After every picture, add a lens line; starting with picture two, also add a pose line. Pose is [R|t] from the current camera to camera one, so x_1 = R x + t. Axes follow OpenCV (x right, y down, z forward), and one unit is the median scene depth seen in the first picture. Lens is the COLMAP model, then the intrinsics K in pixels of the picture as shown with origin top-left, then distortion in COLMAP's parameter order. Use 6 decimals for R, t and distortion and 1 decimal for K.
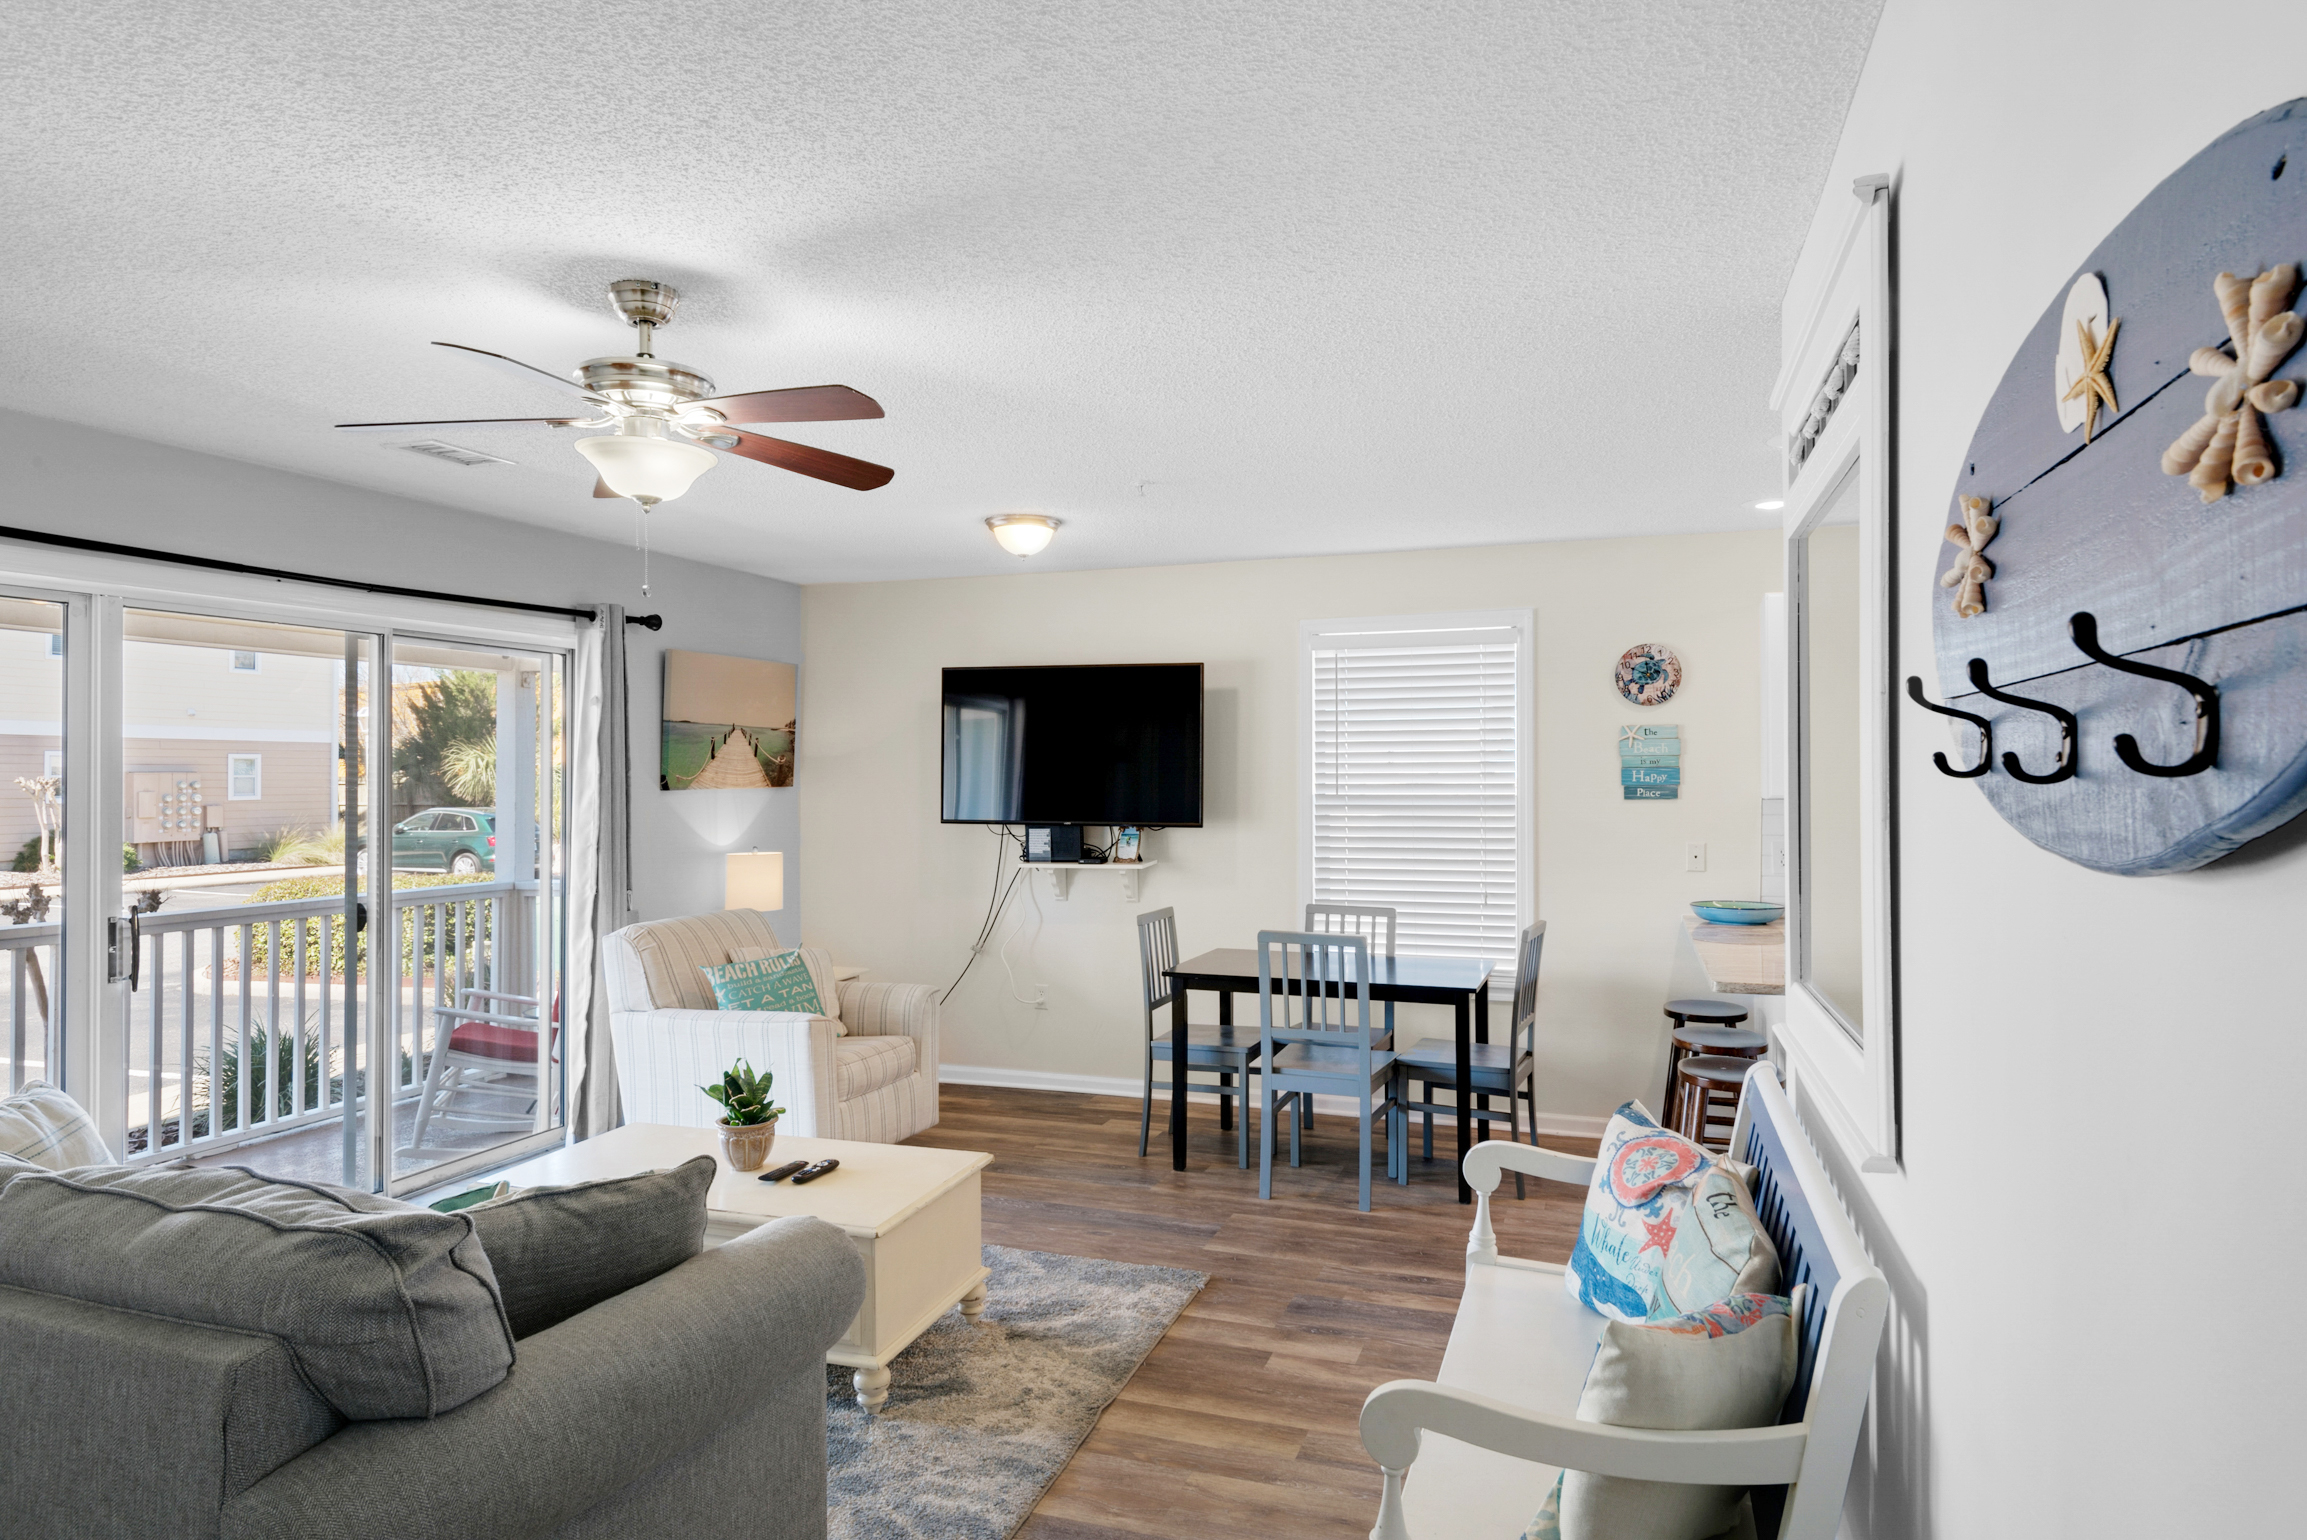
lens RADIAL K [[1359.0, 0, 1153.6], [0, 1359.0, 765.9], [0, 0, 1]] dist [0.058339, 0.001731]
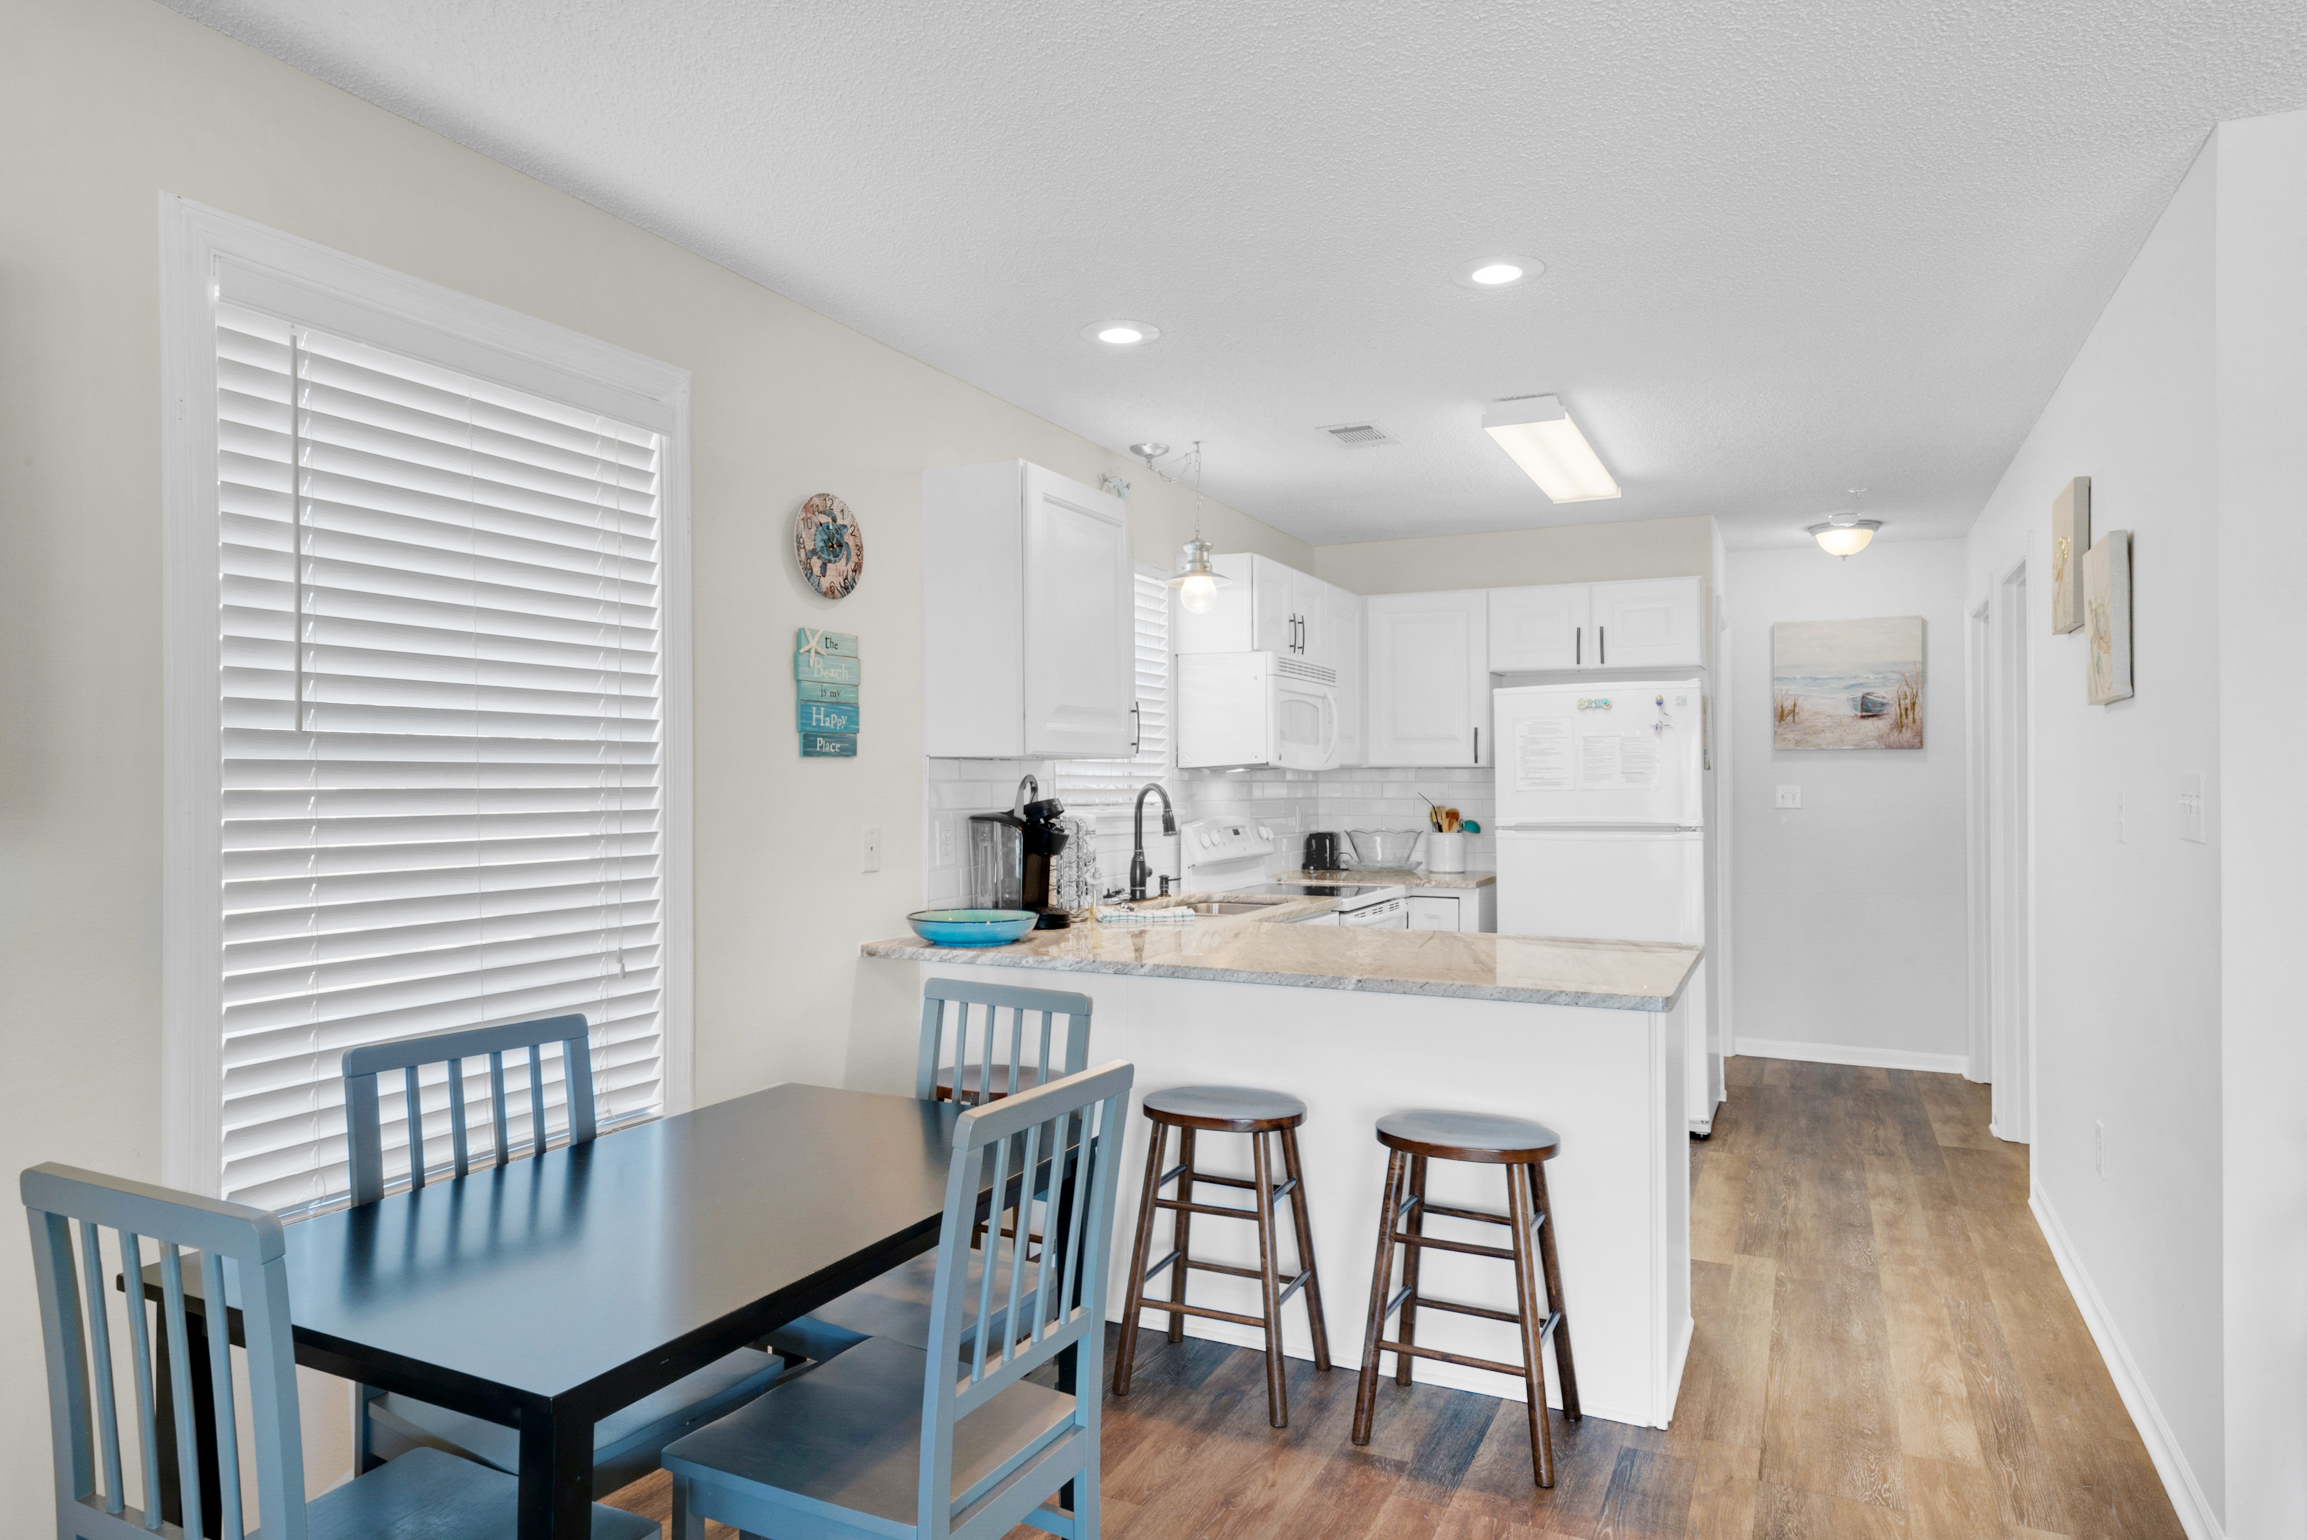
lens RADIAL K [[1347.8, 0, 1164.4], [0, 1347.8, 779.2], [0, 0, 1]] dist [0.018446, -0.000854]
pose [[0.106914, 0.003036, 0.994264, -0.204083], [-0.010429, 0.999944, -0.001932, 0.033761], [-0.994214, -0.010163, 0.106939, 0.787899]]
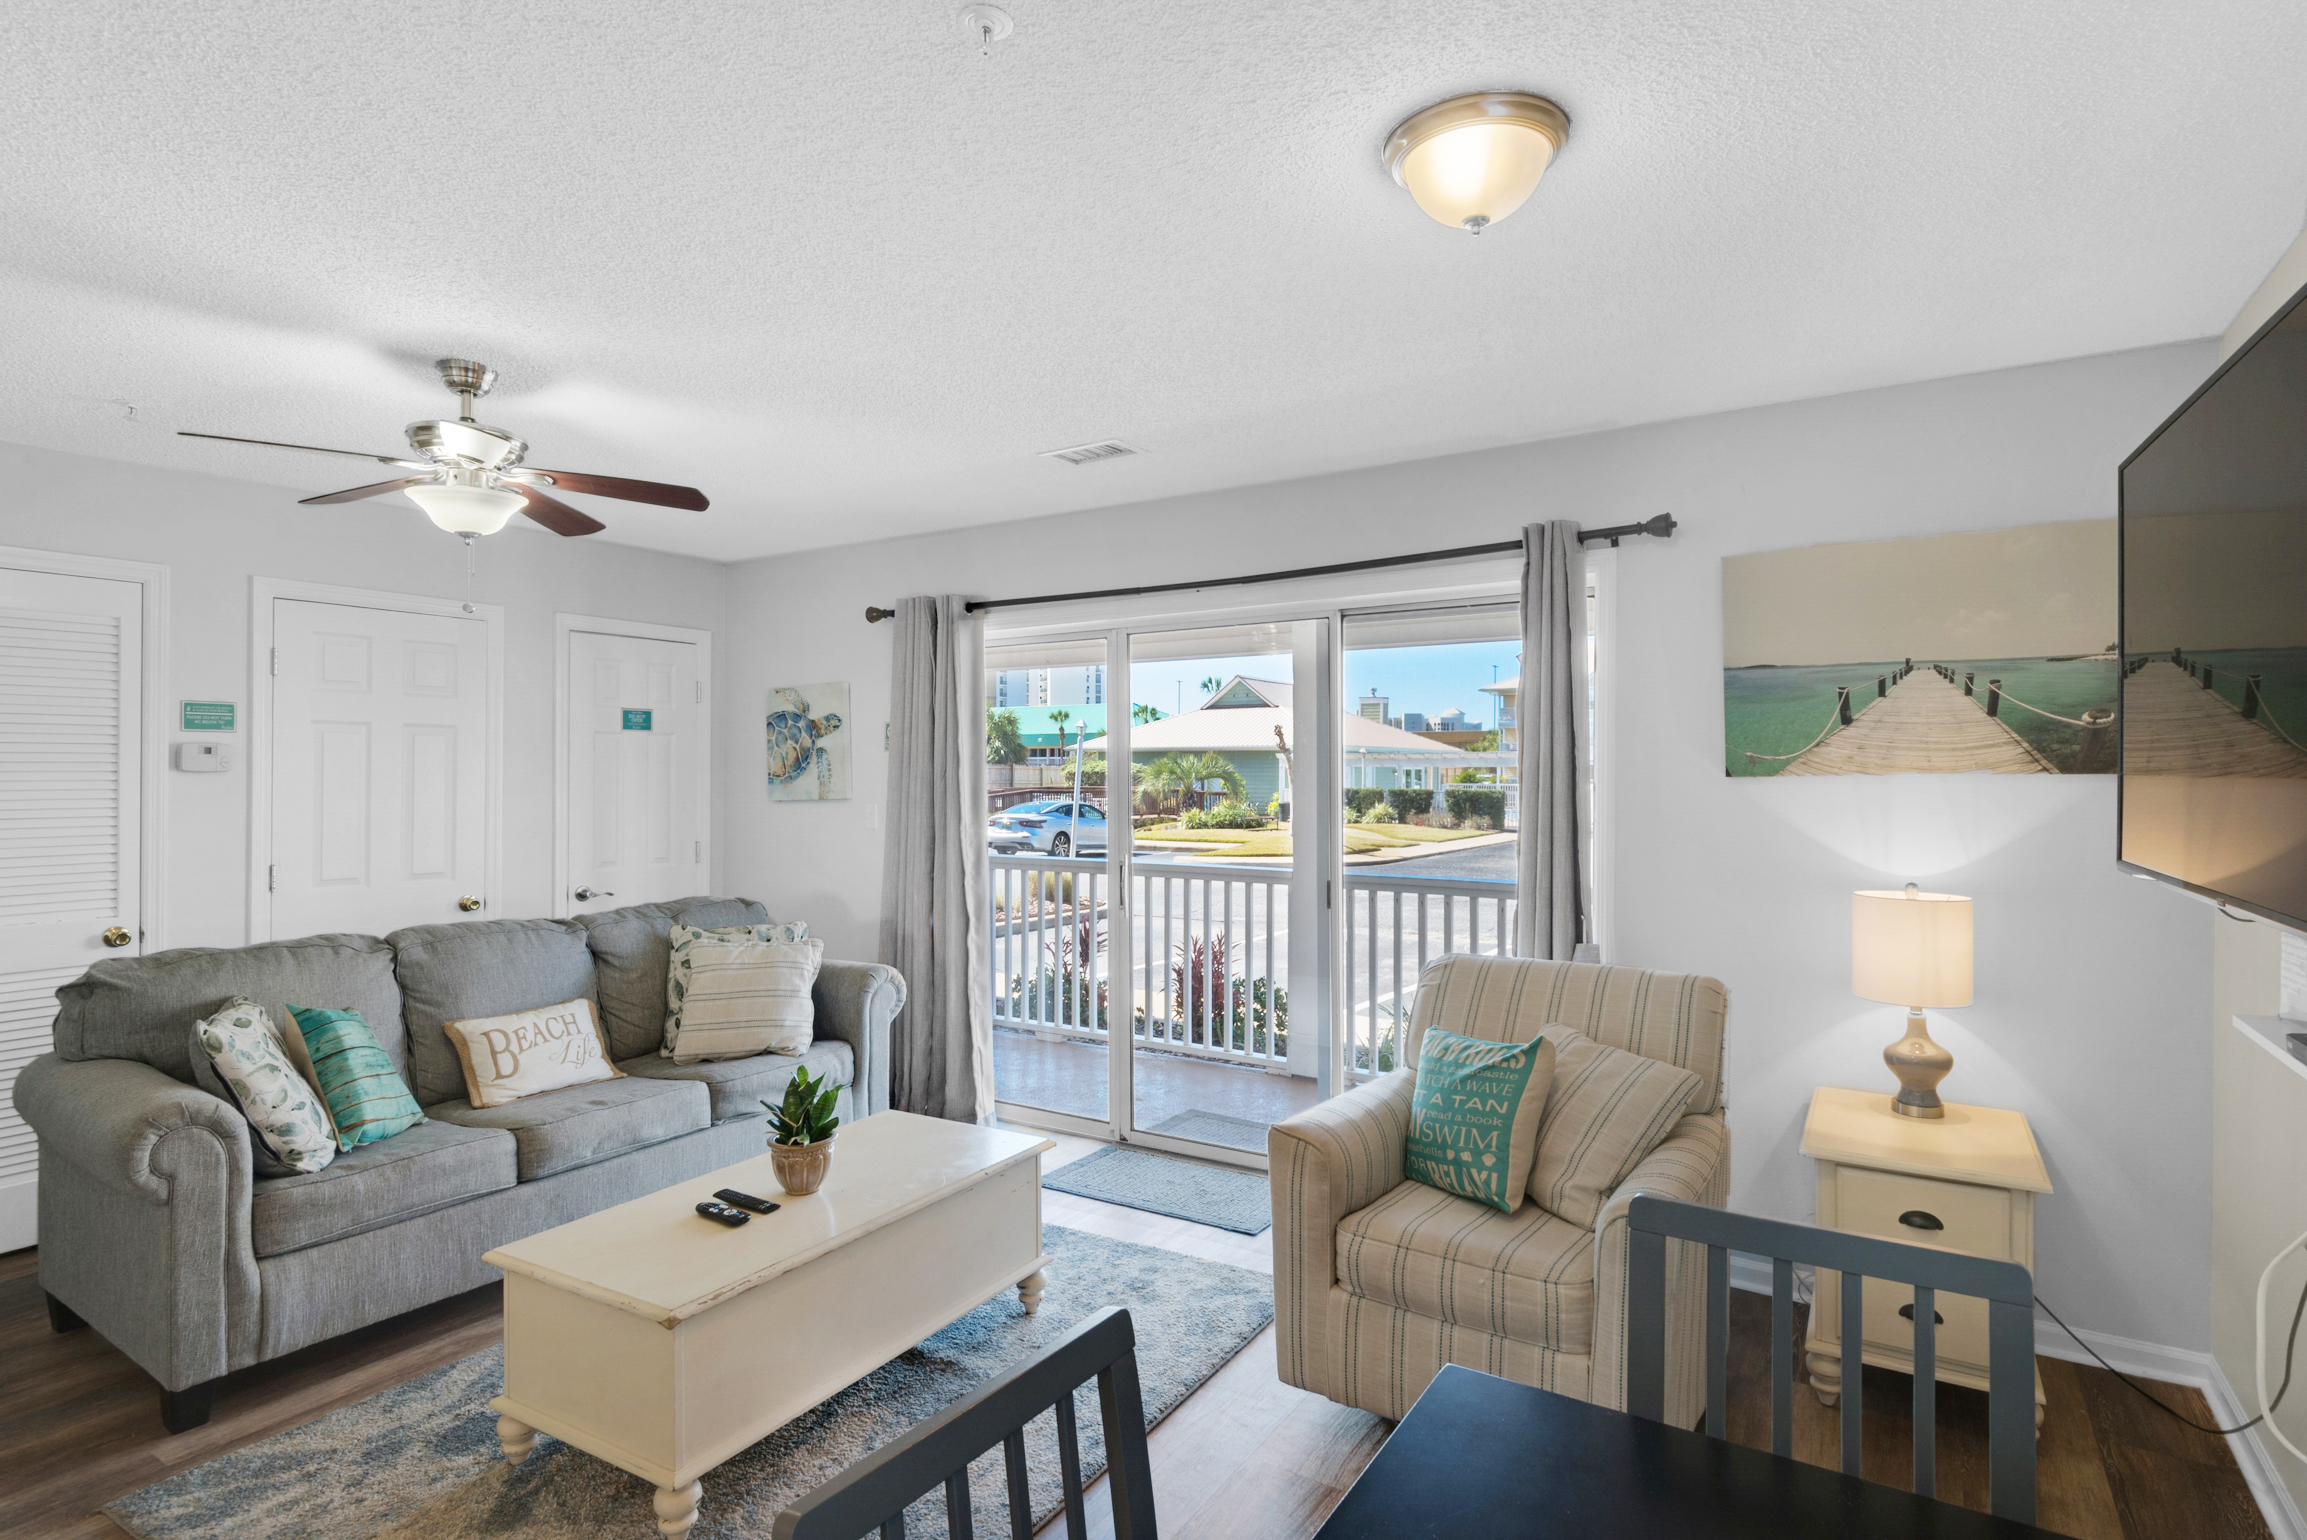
lens RADIAL K [[1160.2, 0, 1160.1], [0, 1160.2, 770.1], [0, 0, 1]] dist [0.011722, -0.001161]
pose [[-0.243487, 0.004033, -0.969896, 0.254476], [0.008608, 0.999961, 0.001997, 0.012123], [0.969866, -0.007862, -0.243512, 0.914350]]
